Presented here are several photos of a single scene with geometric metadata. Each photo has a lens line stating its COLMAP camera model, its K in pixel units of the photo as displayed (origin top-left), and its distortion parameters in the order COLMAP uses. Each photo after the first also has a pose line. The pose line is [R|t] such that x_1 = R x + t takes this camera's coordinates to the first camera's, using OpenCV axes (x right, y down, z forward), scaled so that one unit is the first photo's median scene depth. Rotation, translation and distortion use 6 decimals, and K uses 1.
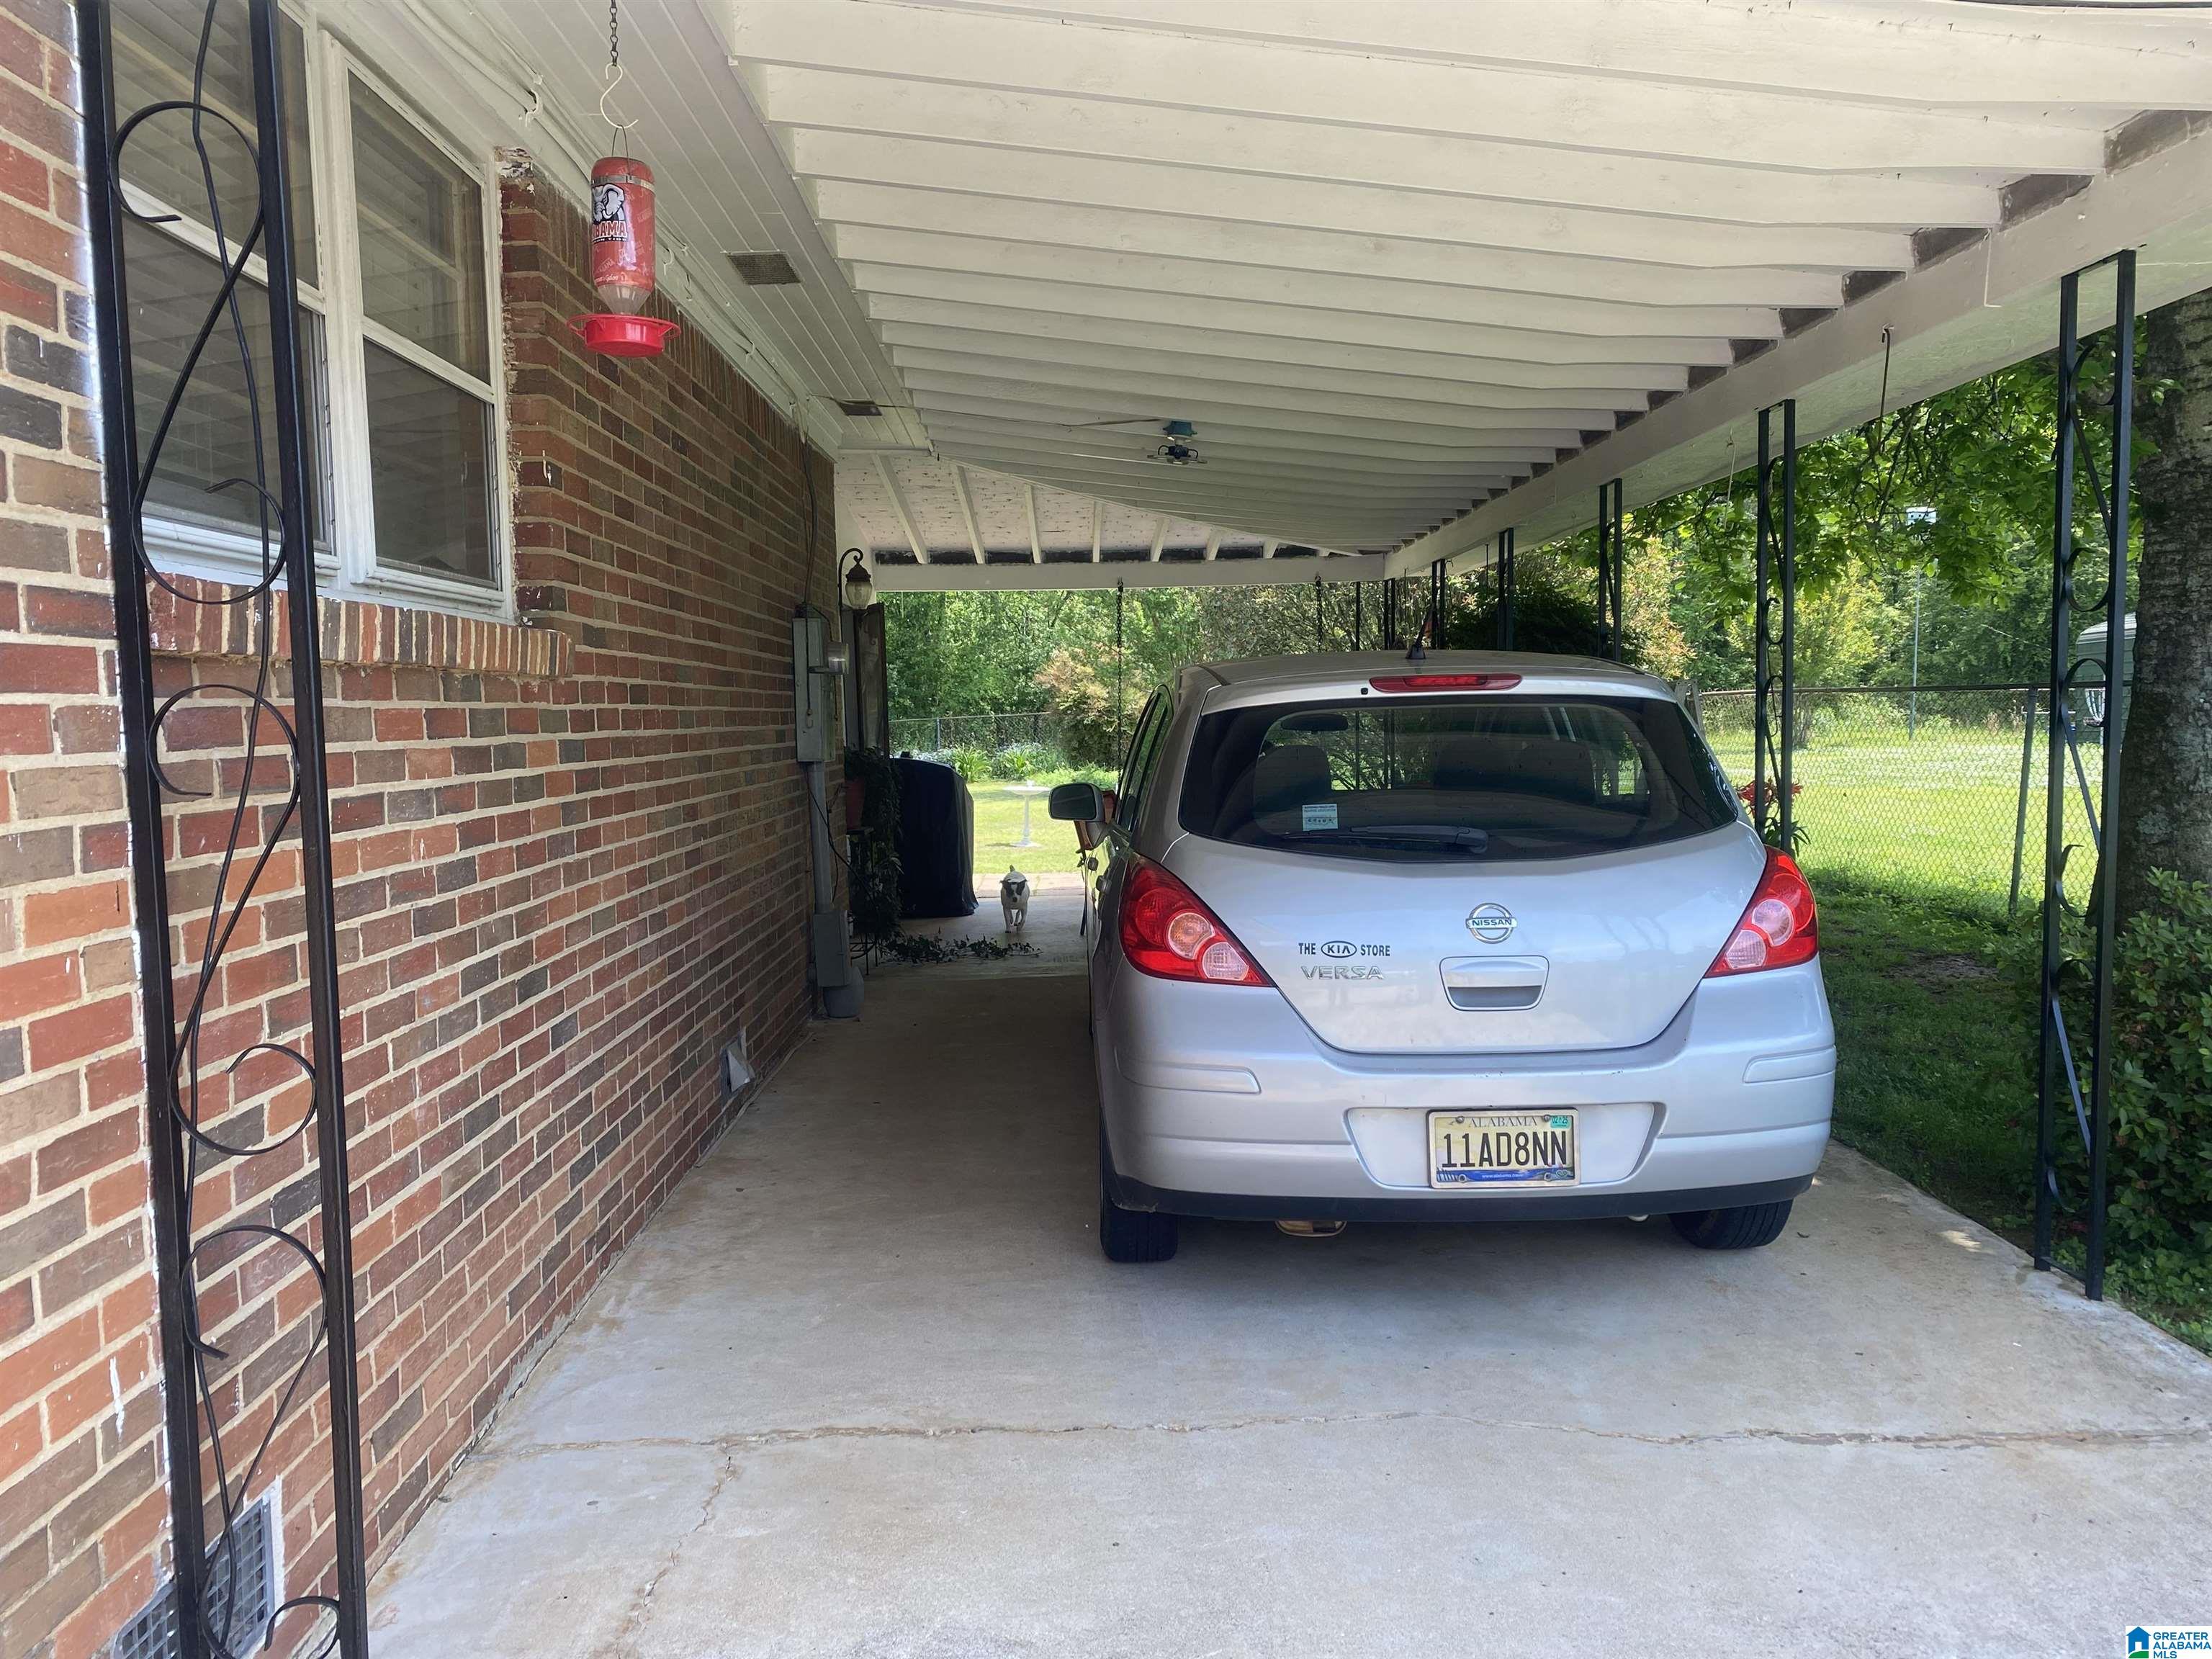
lens RADIAL K [[1660.8, 0, 1107.3], [0, 1660.8, 830.8], [0, 0, 1]] dist [0.006048, -0.033403]
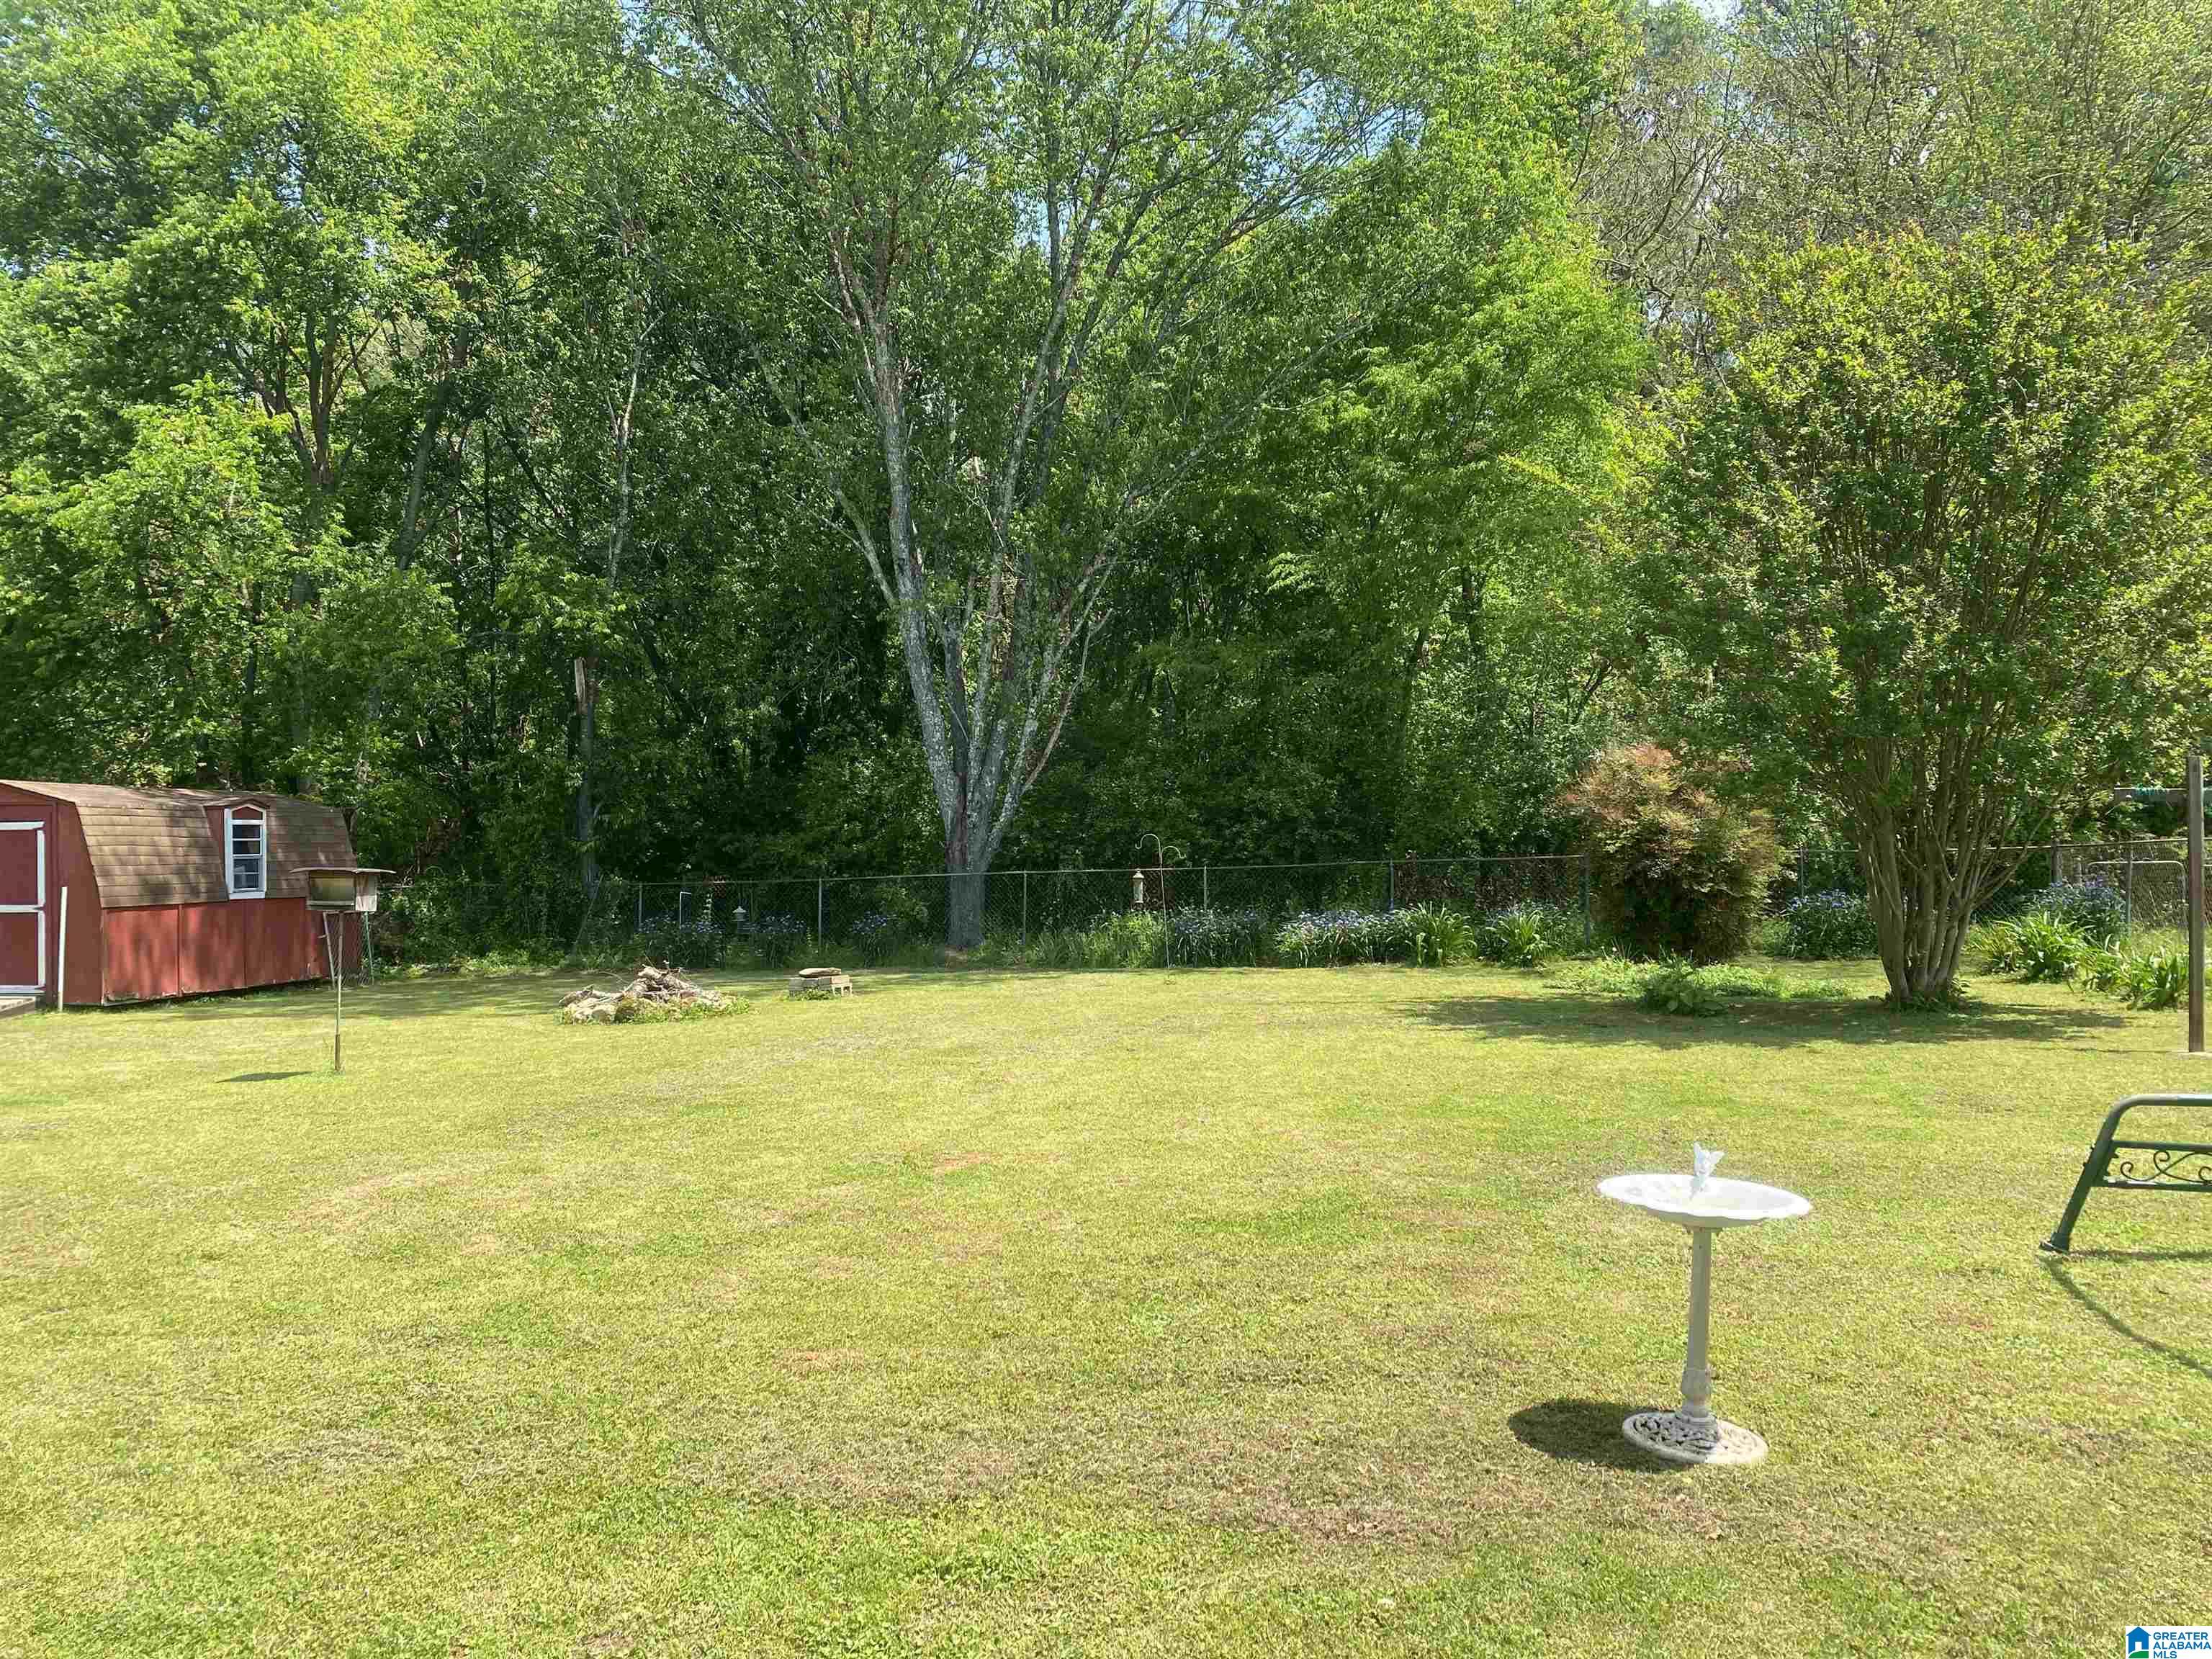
lens RADIAL K [[1660.8, 0, 1107.8], [0, 1660.8, 836.1], [0, 0, 1]] dist [0.006048, -0.033403]
pose [[0.963033, 0.025584, -0.268165, -0.040388], [-0.047513, 0.996005, -0.075606, -0.025741], [0.265159, 0.085553, 0.960402, 0.387070]]
